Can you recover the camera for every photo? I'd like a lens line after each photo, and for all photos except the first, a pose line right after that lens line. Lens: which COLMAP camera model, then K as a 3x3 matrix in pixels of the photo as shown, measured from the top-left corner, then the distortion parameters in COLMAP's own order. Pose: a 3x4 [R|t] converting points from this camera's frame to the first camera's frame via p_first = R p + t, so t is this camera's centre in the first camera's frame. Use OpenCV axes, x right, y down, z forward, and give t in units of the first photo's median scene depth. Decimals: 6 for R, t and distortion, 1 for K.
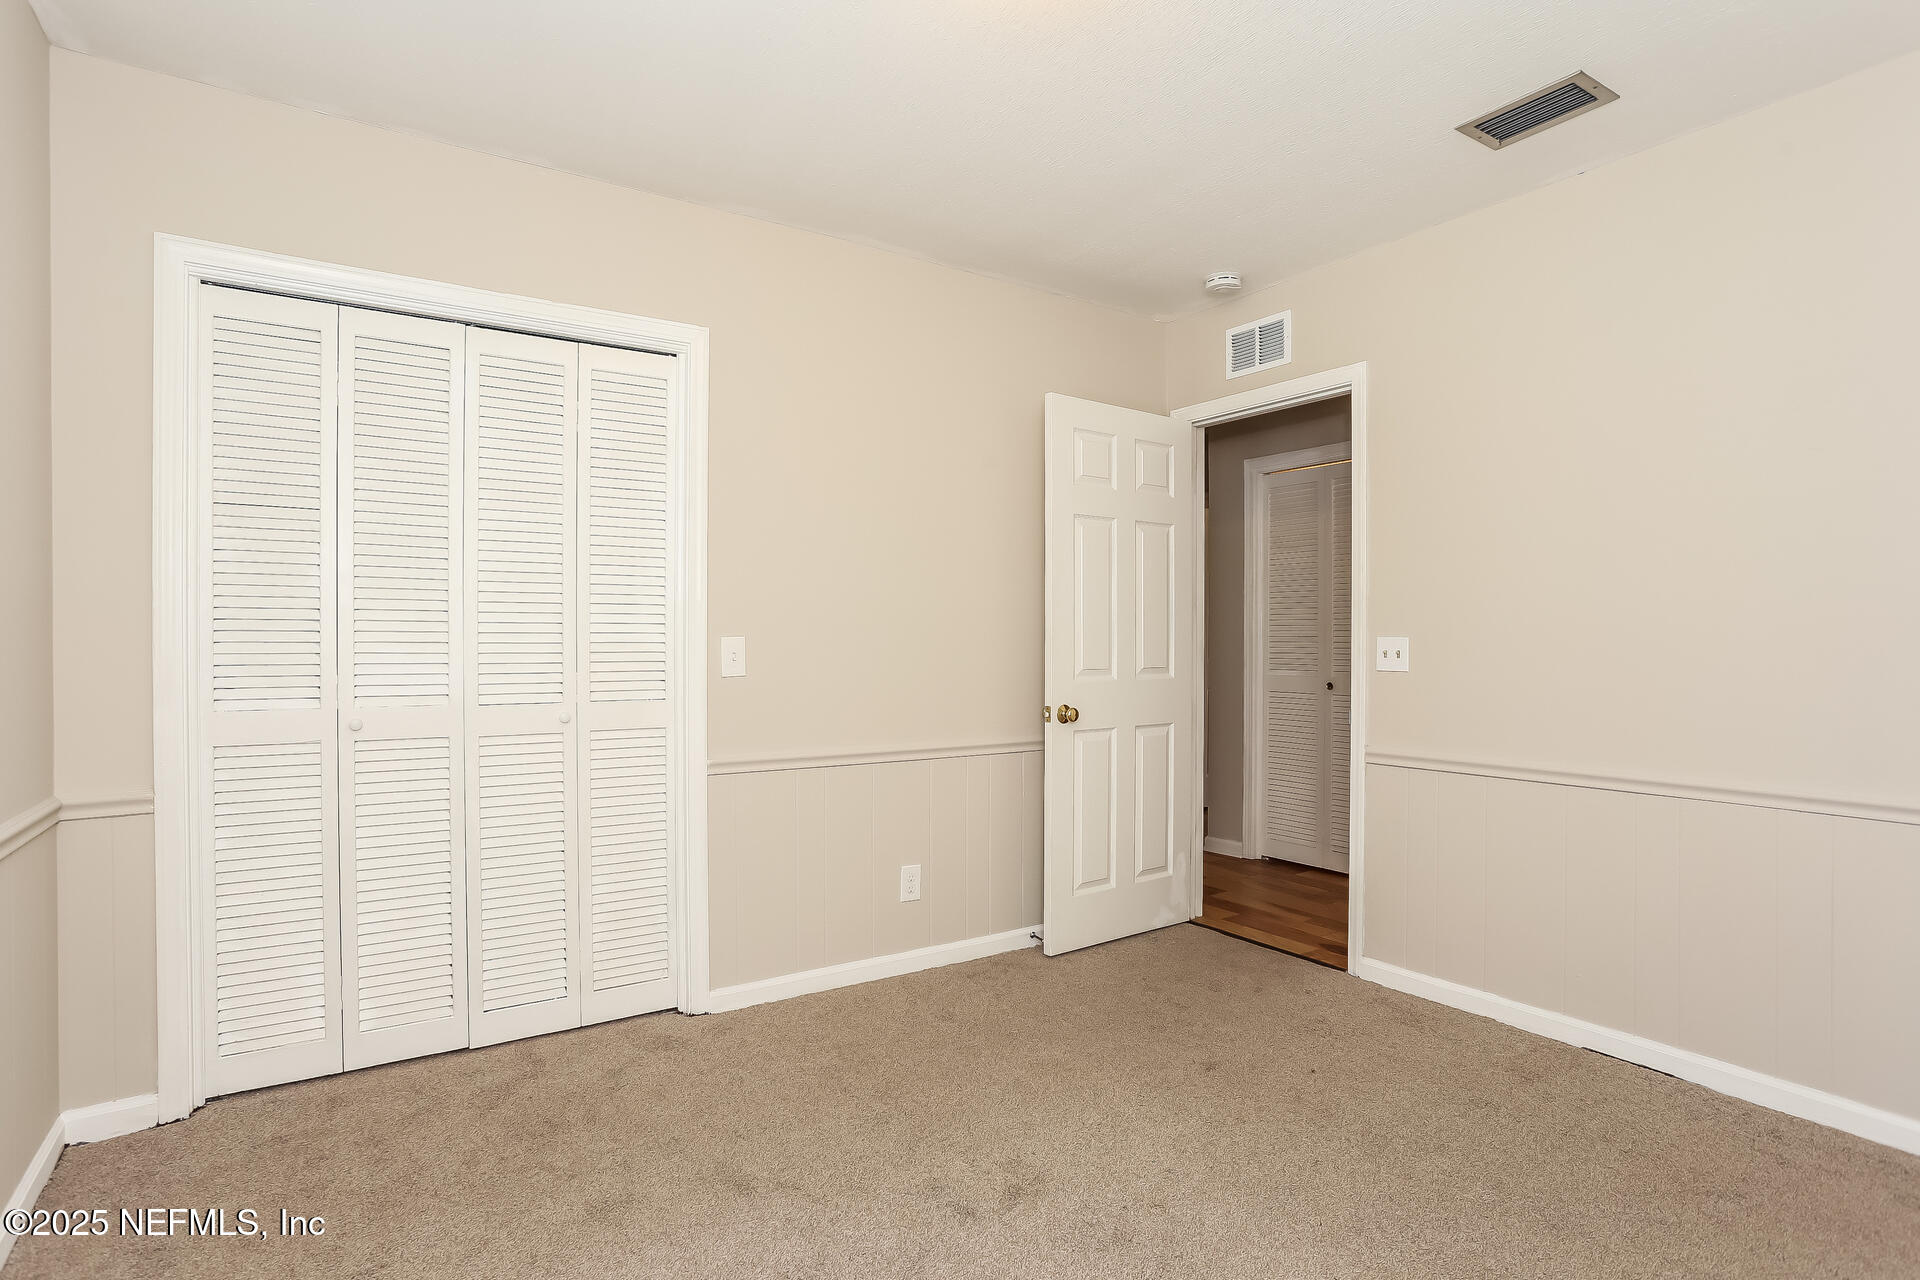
lens RADIAL K [[1000.8, 0, 934.9], [0, 1000.8, 644.3], [0, 0, 1]] dist [-0.072065, 0.046139]
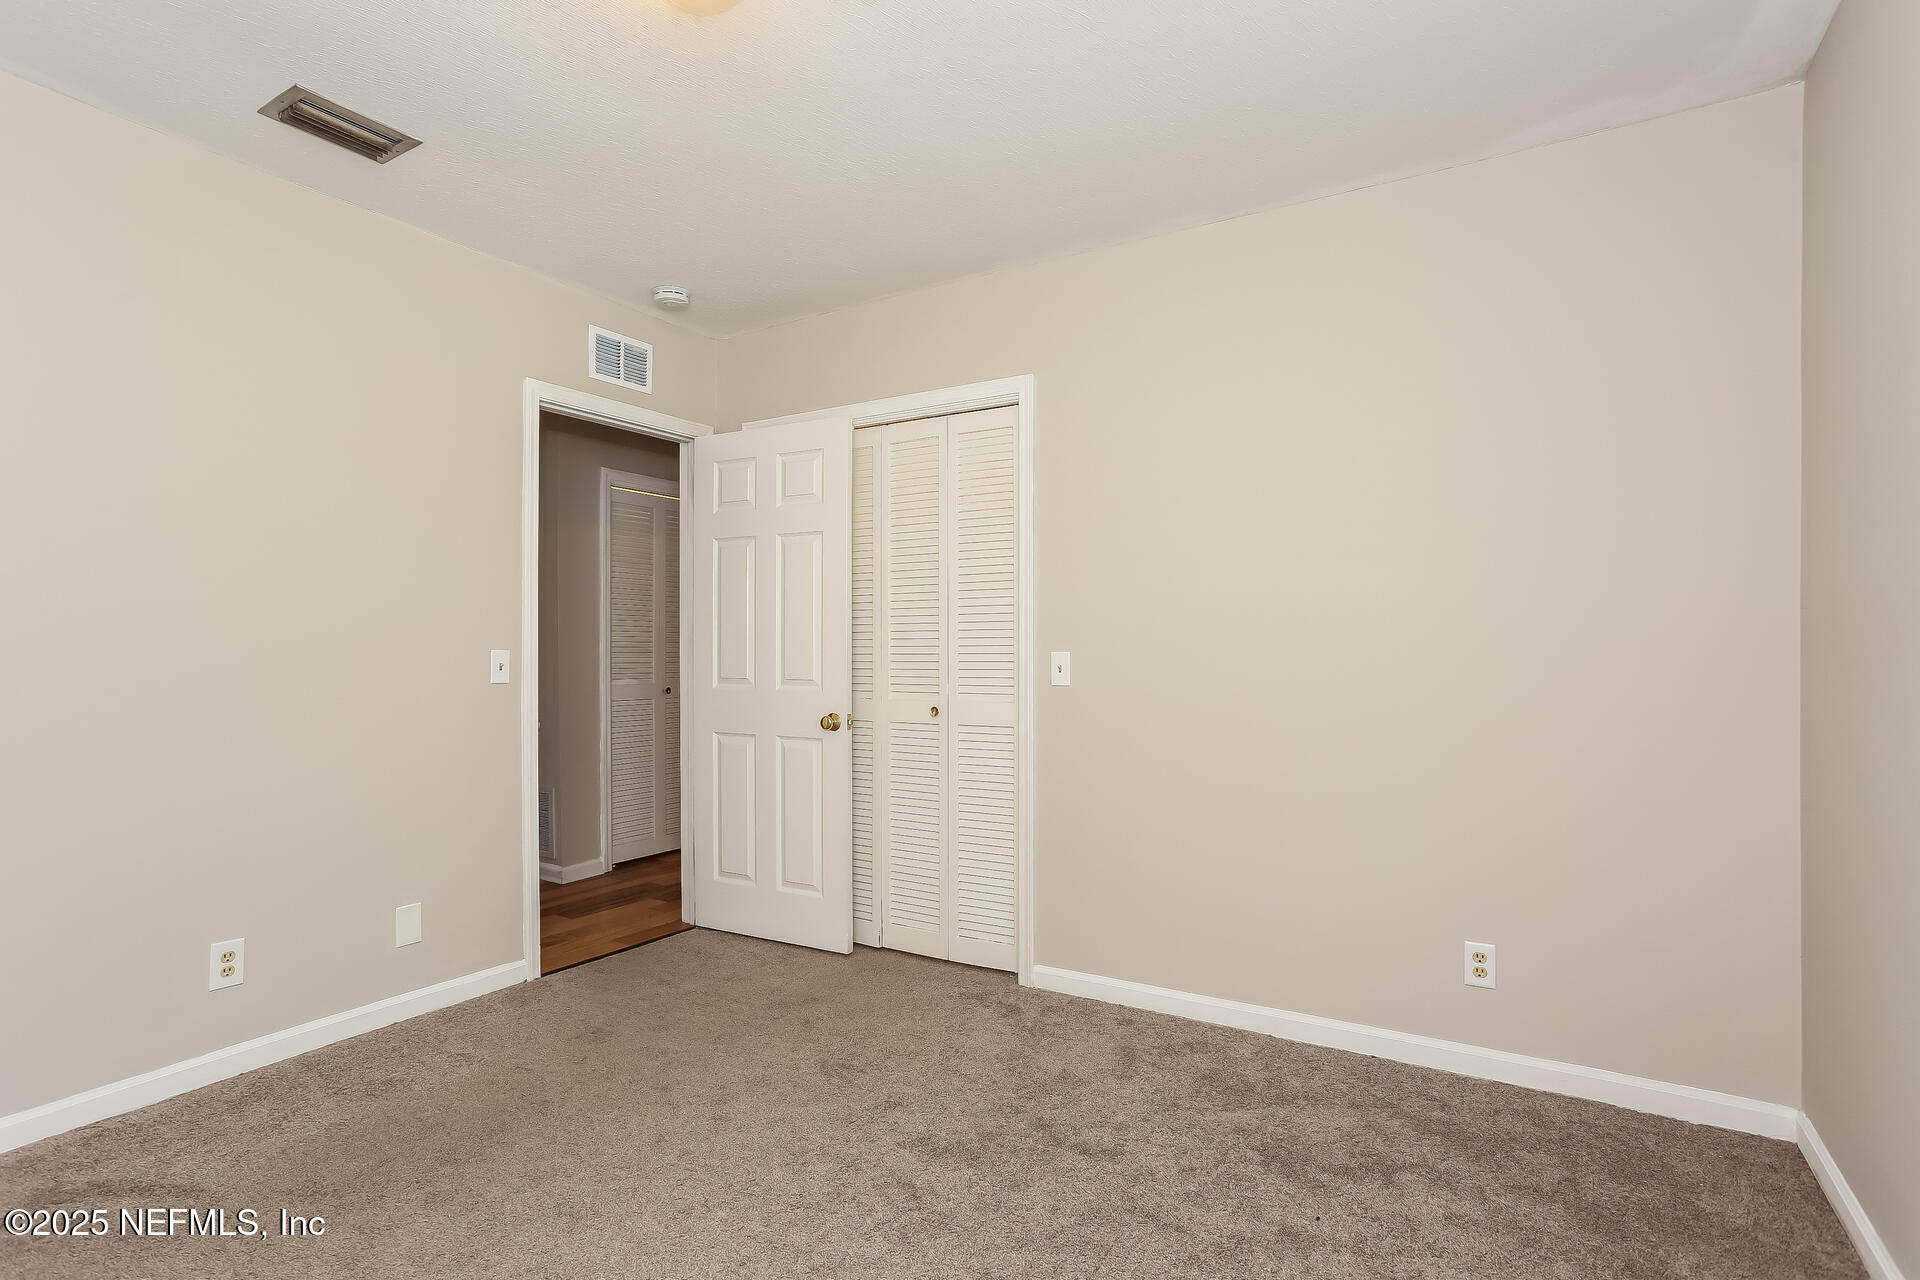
lens RADIAL K [[960.9, 0, 945.3], [0, 960.9, 649.0], [0, 0, 1]] dist [-0.070391, 0.037751]
pose [[-0.439547, -0.000363, 0.898219, -0.696670], [0.001736, 0.999998, 0.001253, -0.006770], [-0.898218, 0.002110, -0.439546, 1.132651]]
